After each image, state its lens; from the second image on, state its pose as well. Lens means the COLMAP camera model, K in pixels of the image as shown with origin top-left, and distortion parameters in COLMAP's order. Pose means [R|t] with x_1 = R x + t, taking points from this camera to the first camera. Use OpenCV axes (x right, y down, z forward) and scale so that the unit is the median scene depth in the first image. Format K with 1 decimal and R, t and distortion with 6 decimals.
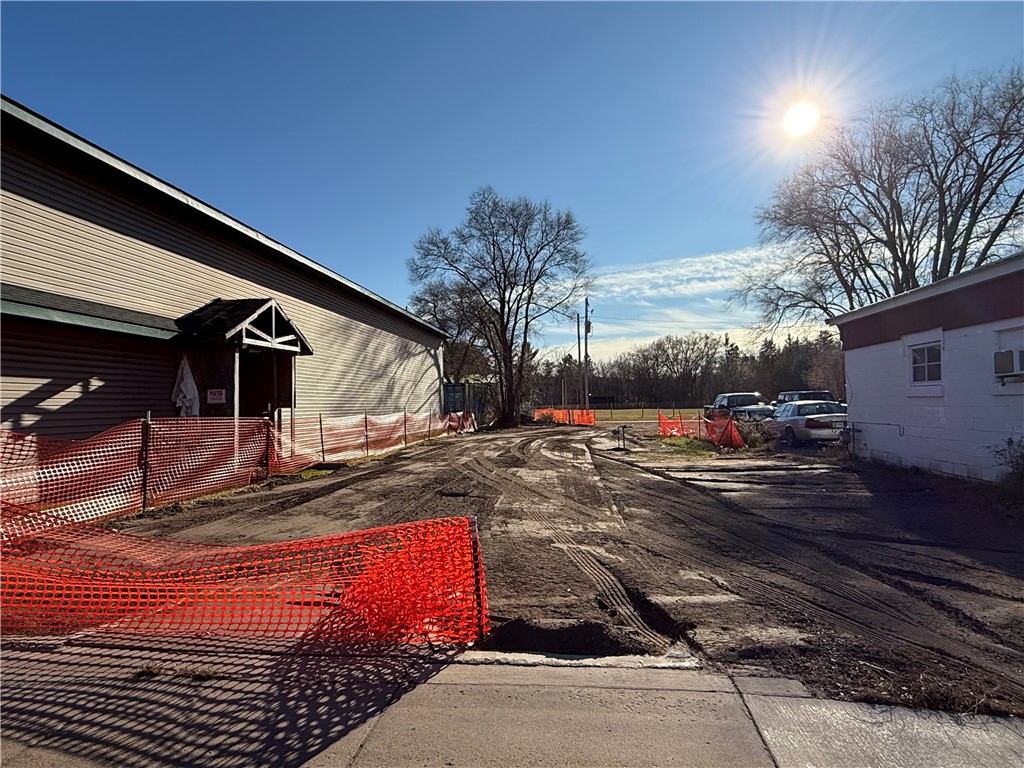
lens RADIAL K [[646.7, 0, 518.3], [0, 646.7, 380.1], [0, 0, 1]] dist [0.004226, -0.005285]
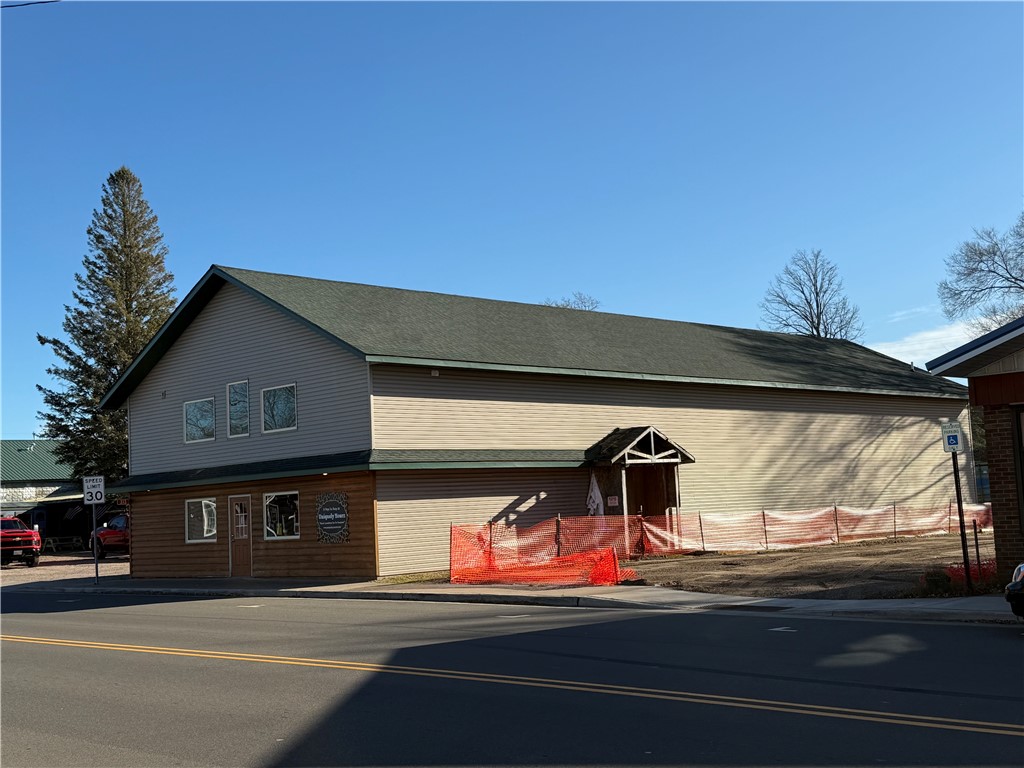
lens RADIAL K [[1250.5, 0, 510.0], [0, 1250.5, 384.3], [0, 0, 1]] dist [-0.078812, 0.000000]
pose [[0.789678, -0.088891, -0.607048, 1.051159], [0.062933, 0.995965, -0.063974, -0.069707], [0.610285, 0.012315, 0.792086, -1.332410]]
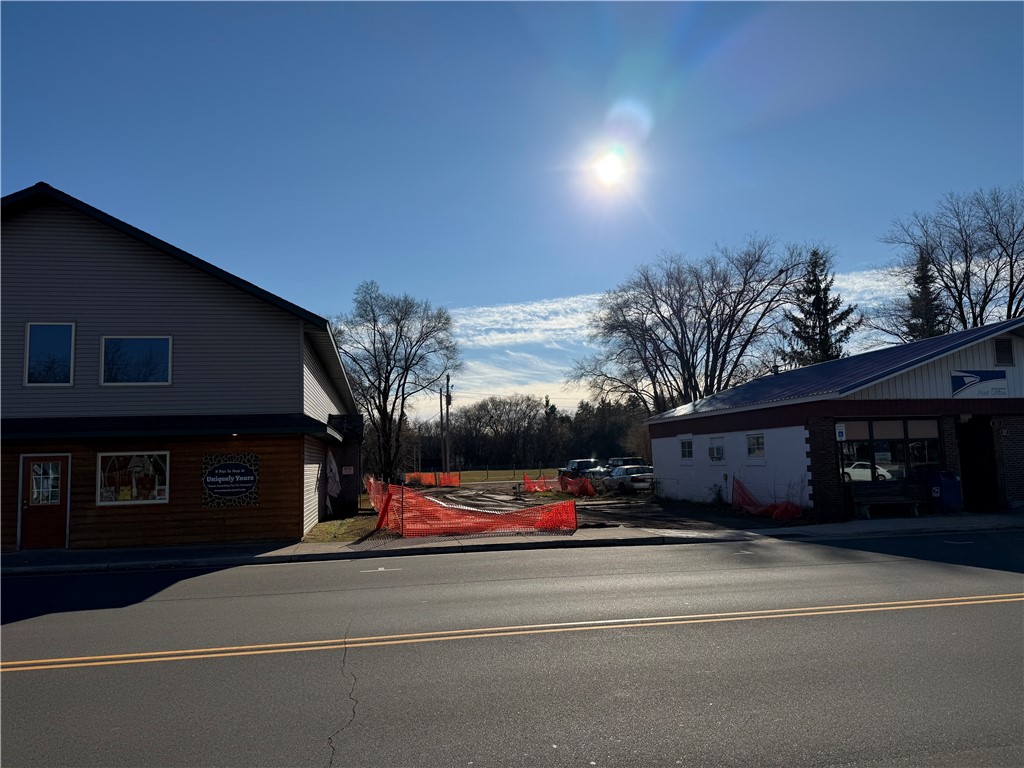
lens RADIAL K [[728.5, 0, 512.7], [0, 728.5, 383.2], [0, 0, 1]] dist [0.030015, -0.015643]
pose [[0.956275, 0.019600, 0.291812, -0.616698], [0.001793, 0.997340, -0.072863, -0.069684], [-0.292464, 0.070200, 0.953696, -1.123350]]
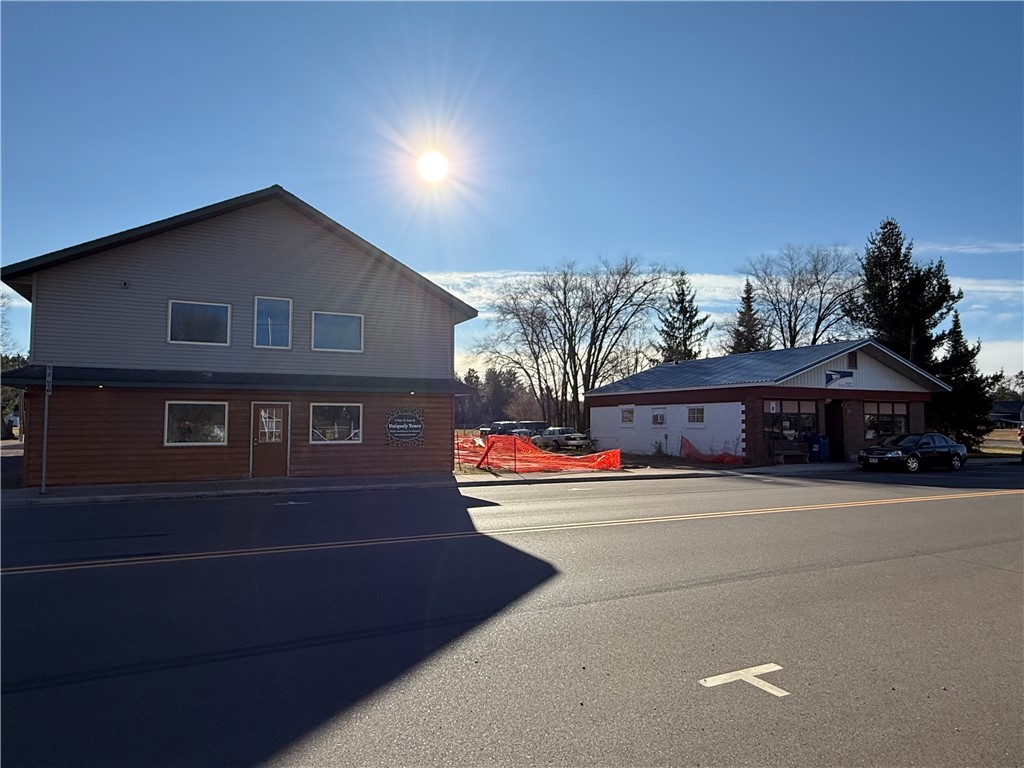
lens RADIAL K [[646.7, 0, 511.6], [0, 646.7, 380.4], [0, 0, 1]] dist [0.004226, -0.005285]
pose [[0.839628, 0.052057, 0.540661, -1.386094], [-0.036763, 0.998561, -0.039054, -0.052313], [-0.541916, 0.012915, 0.840333, -1.138733]]
